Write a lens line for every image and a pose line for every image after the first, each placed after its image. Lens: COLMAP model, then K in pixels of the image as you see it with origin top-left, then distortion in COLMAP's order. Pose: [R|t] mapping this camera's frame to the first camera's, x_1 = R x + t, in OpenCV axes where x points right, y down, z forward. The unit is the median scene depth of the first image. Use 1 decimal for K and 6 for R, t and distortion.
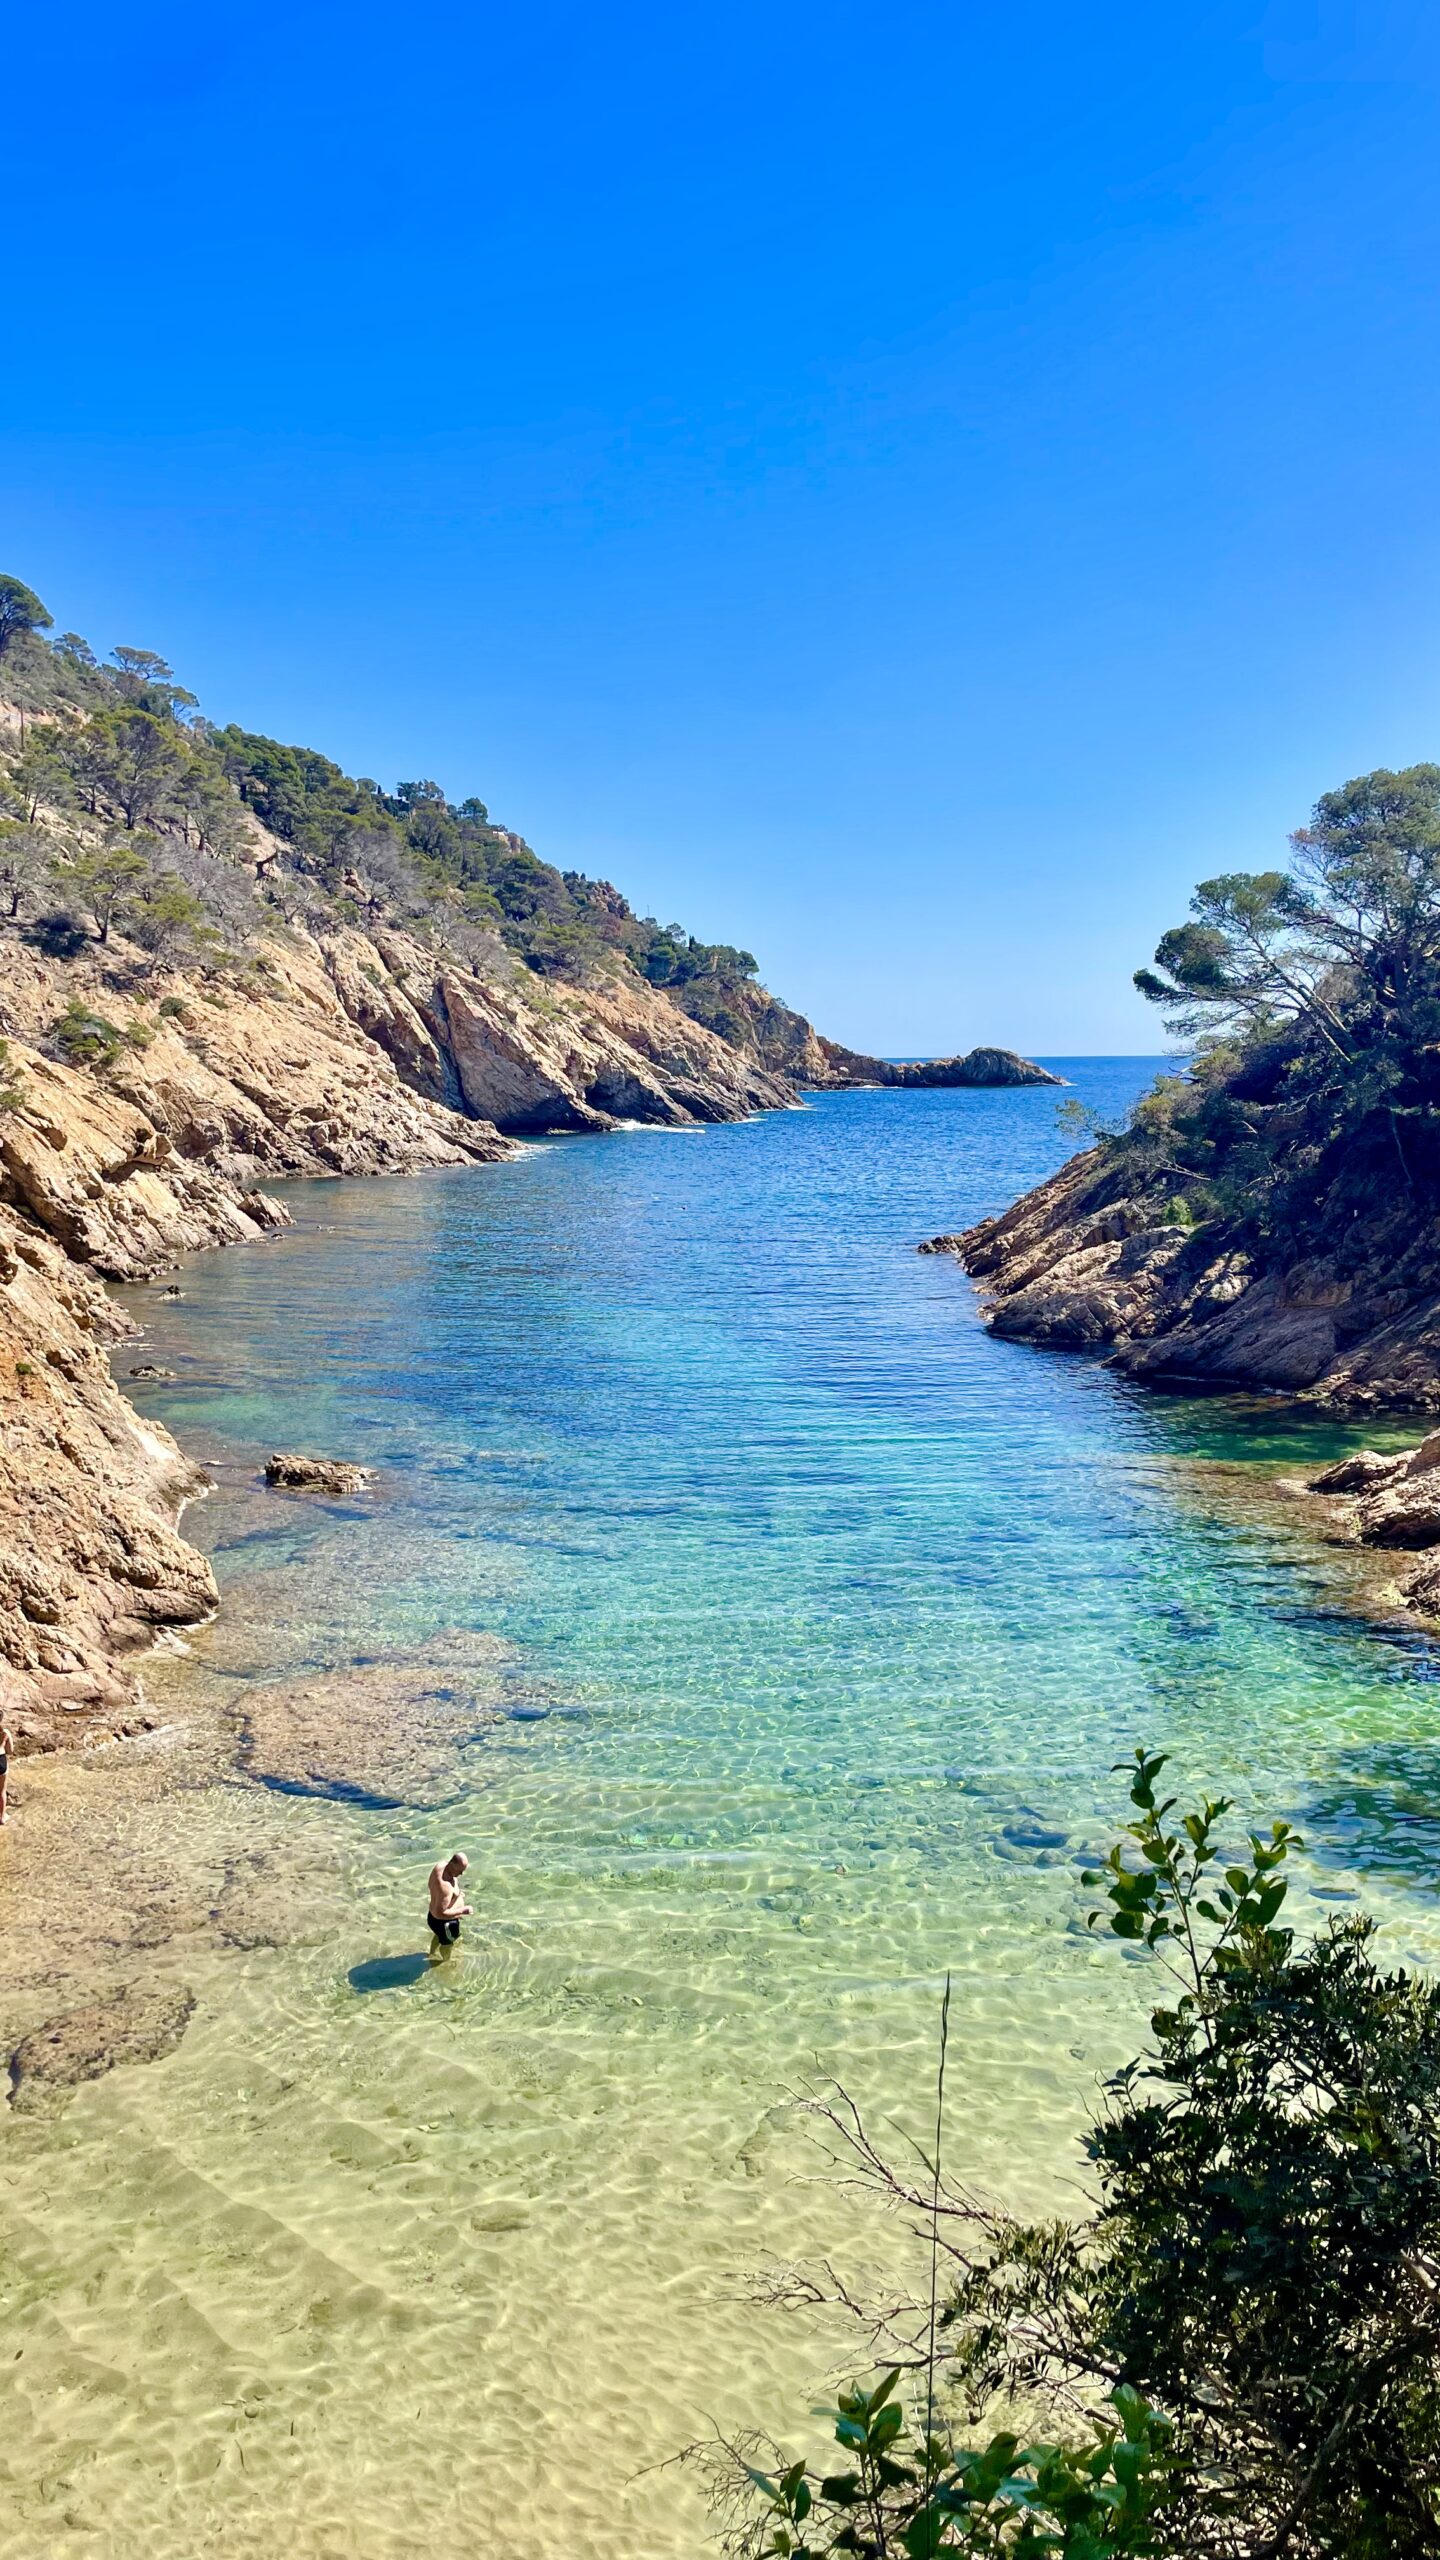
lens RADIAL K [[1925.9, 0, 720.0], [0, 1925.9, 1280.0], [0, 0, 1]] dist [-0.001940, -0.001792]
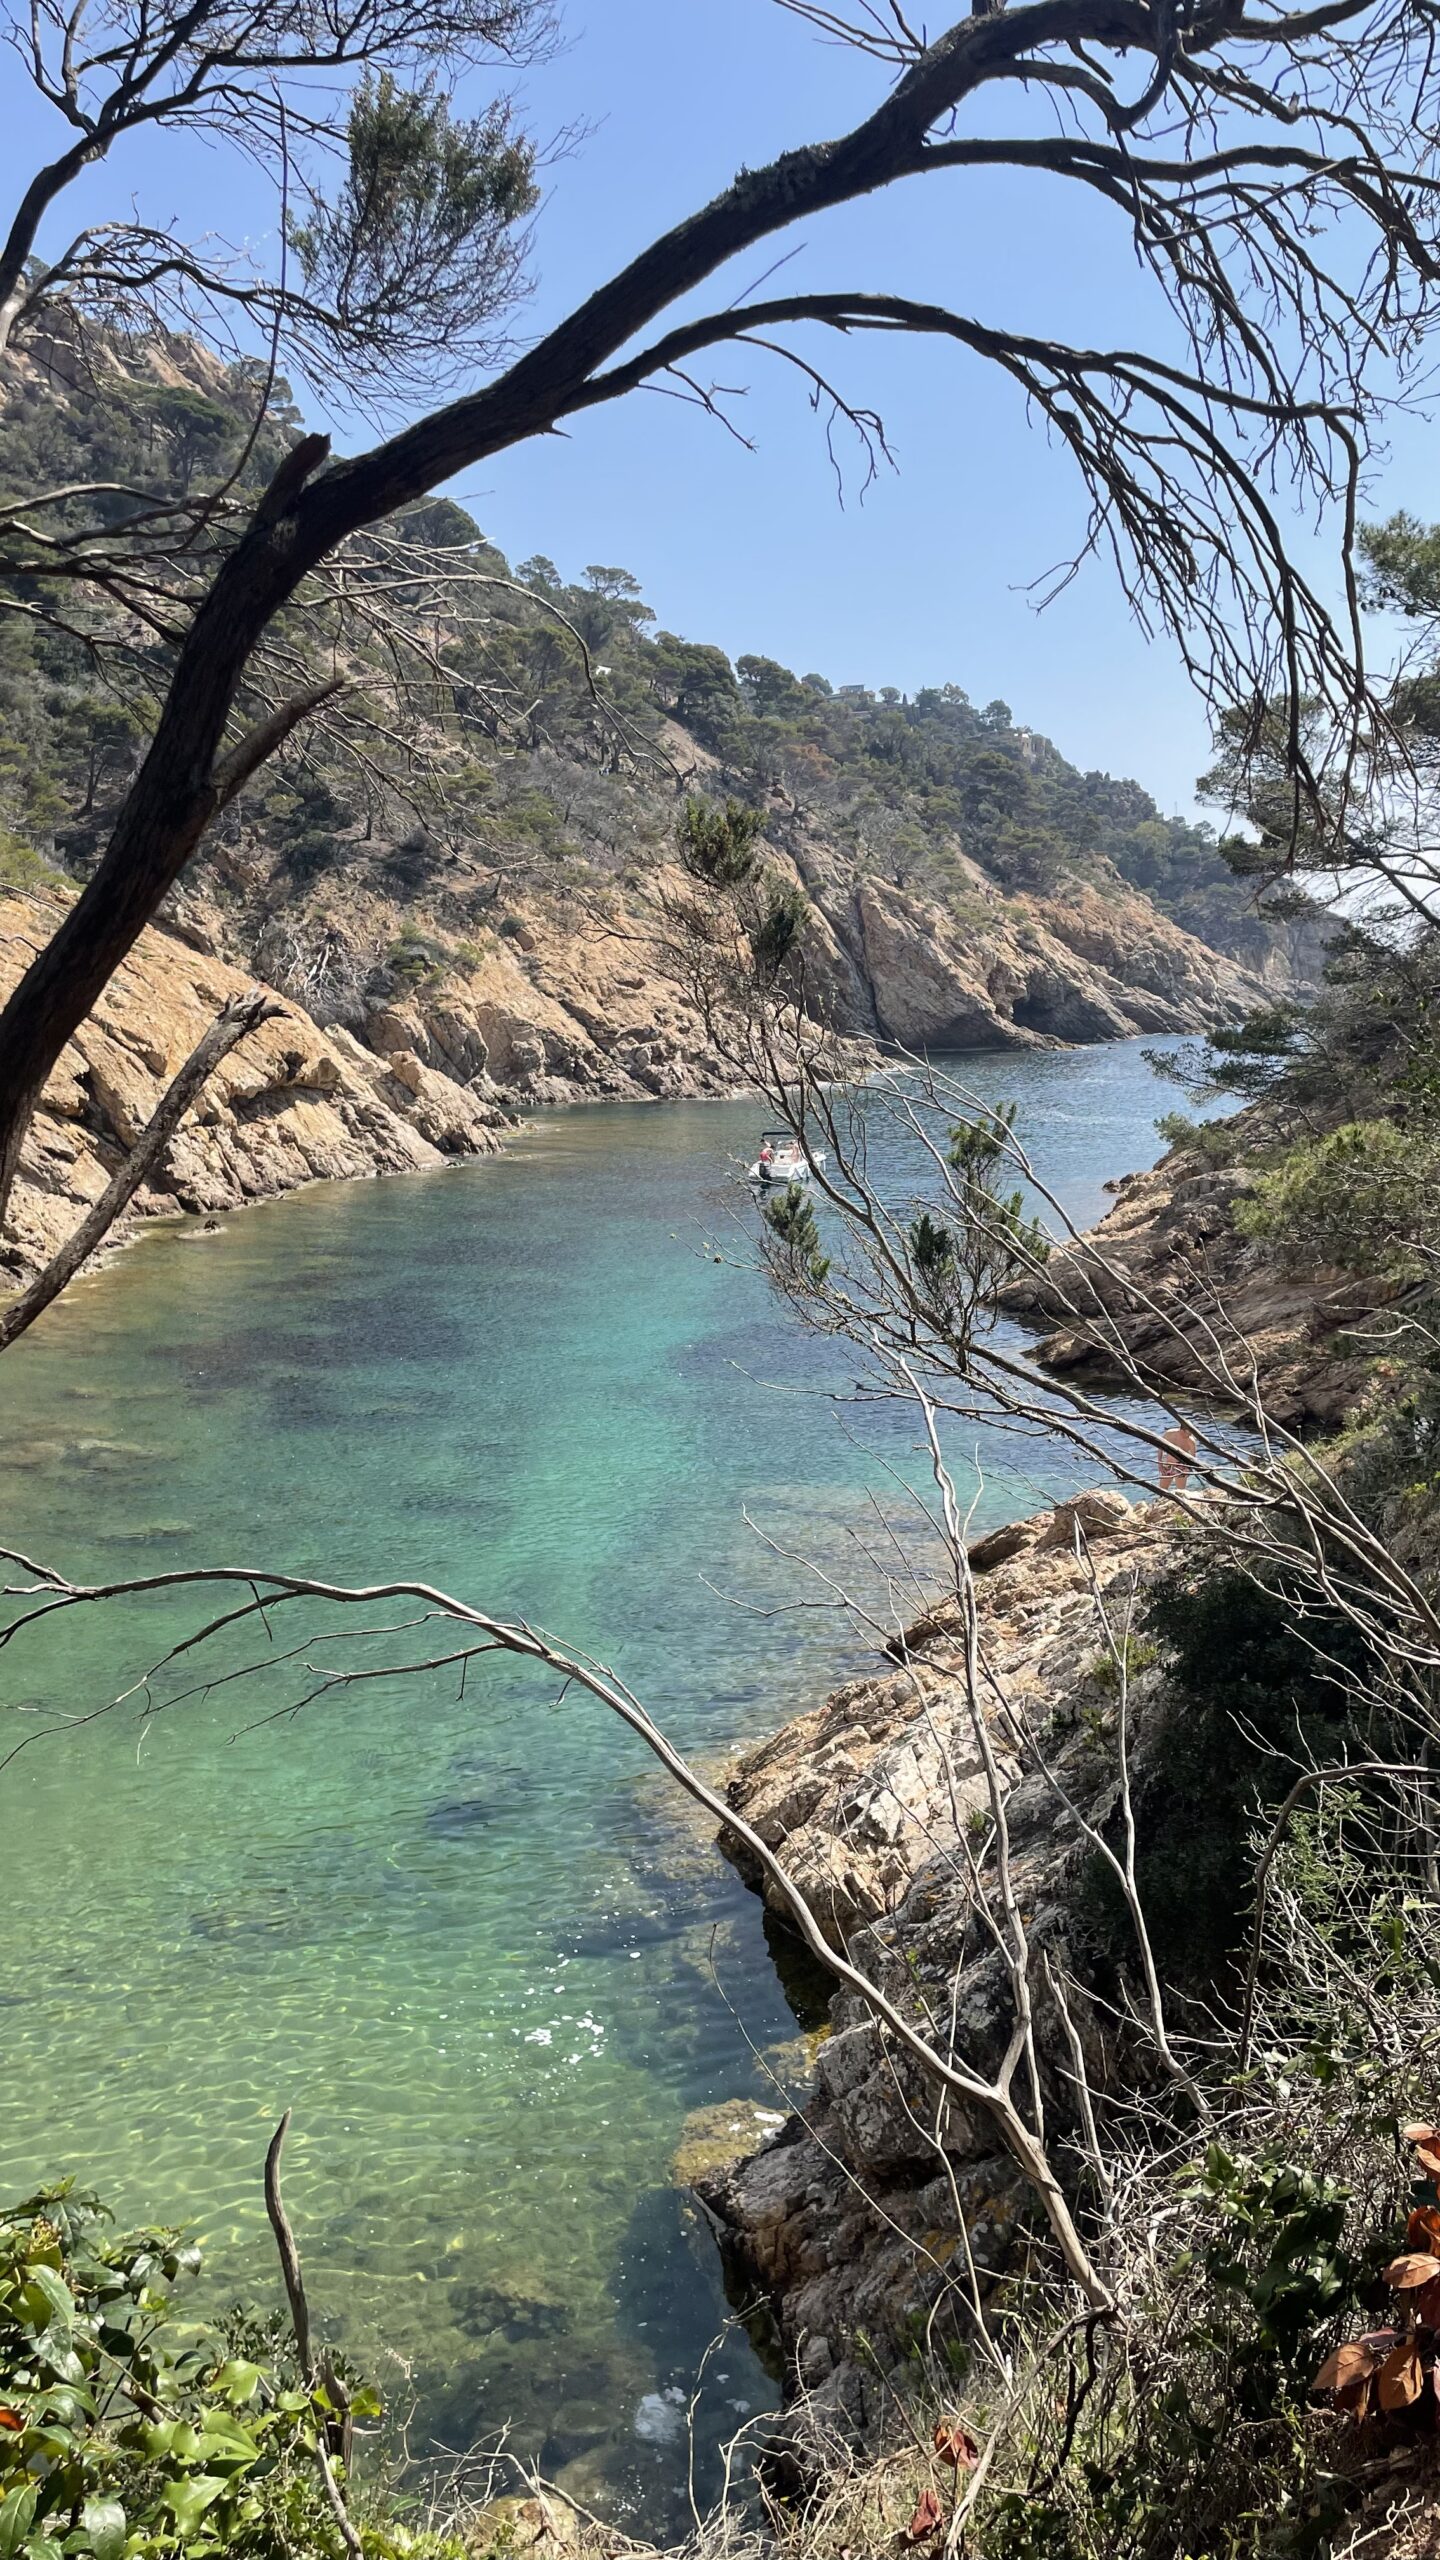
lens RADIAL K [[1909.3, 0, 720.0], [0, 1909.3, 1280.0], [0, 0, 1]] dist [0.078400, -0.000042]
pose [[0.949564, 0.024943, -0.312580, 0.125898], [-0.011851, 0.998974, 0.043713, -0.006072], [0.313349, -0.037804, 0.948885, 0.098457]]
